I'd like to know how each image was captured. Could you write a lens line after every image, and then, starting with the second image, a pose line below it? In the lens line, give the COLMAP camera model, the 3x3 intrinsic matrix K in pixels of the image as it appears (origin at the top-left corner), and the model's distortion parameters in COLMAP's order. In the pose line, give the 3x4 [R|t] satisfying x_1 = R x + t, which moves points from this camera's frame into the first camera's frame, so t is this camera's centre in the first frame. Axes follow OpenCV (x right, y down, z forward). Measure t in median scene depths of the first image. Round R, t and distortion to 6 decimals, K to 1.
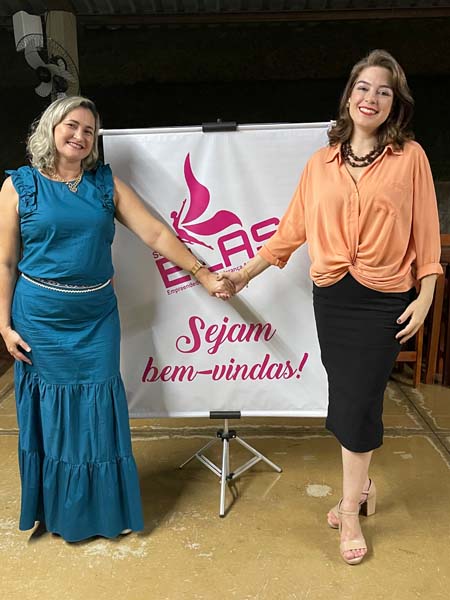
lens RADIAL K [[593.3, 0, 224.7], [0, 593.3, 304.0], [0, 0, 1]] dist [0.089202, 0.007288]
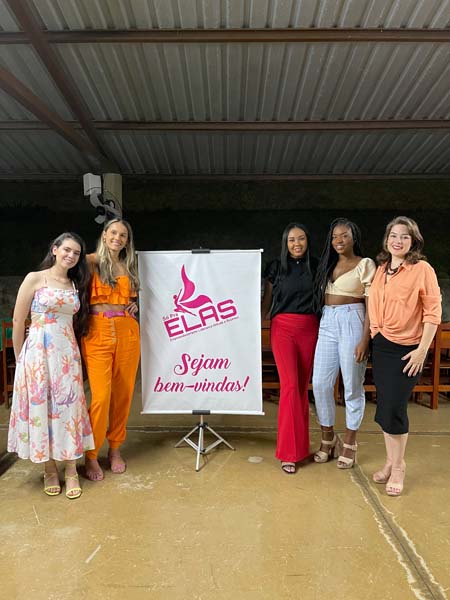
lens RADIAL K [[480.1, 0, 213.1], [0, 480.1, 310.3], [0, 0, 1]] dist [0.114869, -0.175730]
pose [[0.999580, 0.020111, -0.020854, 0.059416], [-0.022503, 0.992318, -0.121650, 0.064208], [0.018247, 0.122068, 0.992354, -0.430990]]
